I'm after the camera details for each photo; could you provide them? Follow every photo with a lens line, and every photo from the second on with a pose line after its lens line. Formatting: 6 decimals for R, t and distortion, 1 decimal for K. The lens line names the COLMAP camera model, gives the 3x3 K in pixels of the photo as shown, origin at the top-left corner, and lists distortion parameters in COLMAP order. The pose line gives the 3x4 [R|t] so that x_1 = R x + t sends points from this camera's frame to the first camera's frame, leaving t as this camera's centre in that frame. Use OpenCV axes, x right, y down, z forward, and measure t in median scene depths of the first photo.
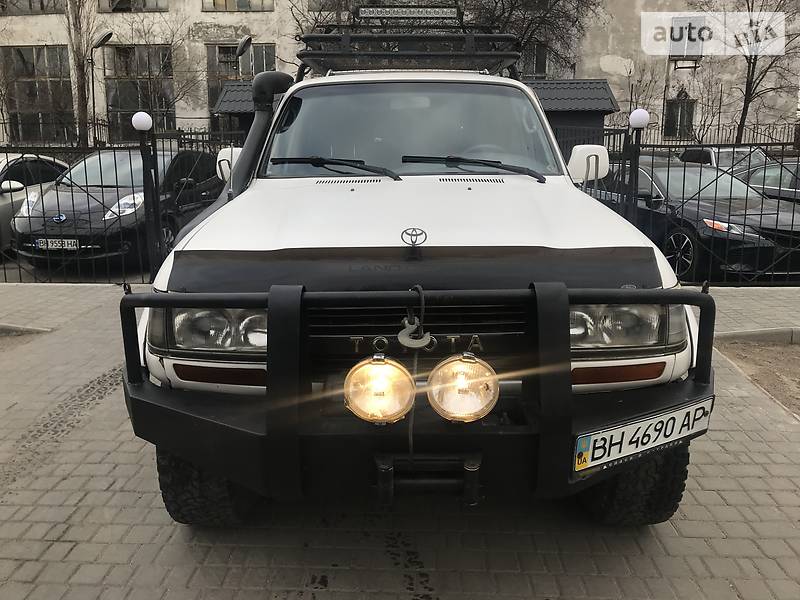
lens RADIAL K [[652.9, 0, 400.0], [0, 652.9, 300.0], [0, 0, 1]] dist [0.015323, -0.016545]
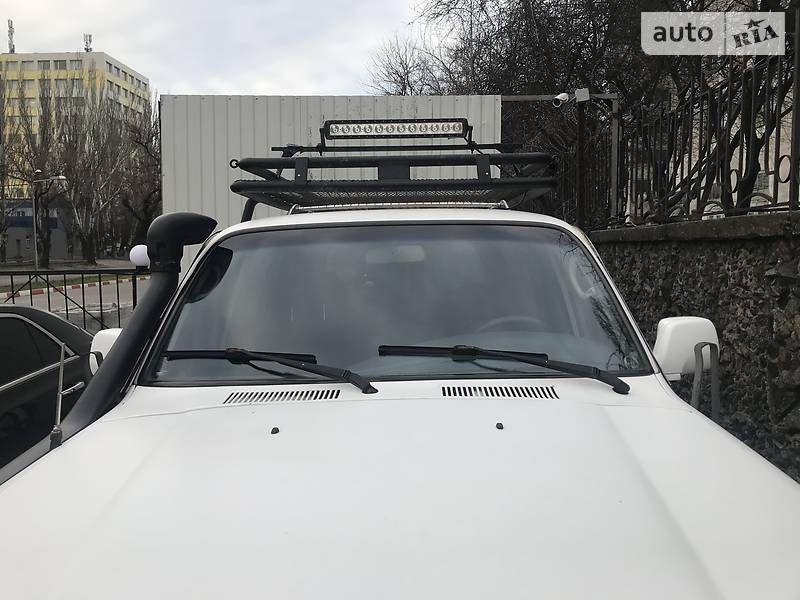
lens RADIAL K [[652.9, 0, 400.0], [0, 652.9, 300.0], [0, 0, 1]] dist [0.015323, -0.016545]
pose [[0.999782, -0.016002, -0.013434, 0.030241], [0.013330, 0.983652, -0.179587, -0.151500], [0.016088, 0.179369, 0.983650, 0.399538]]
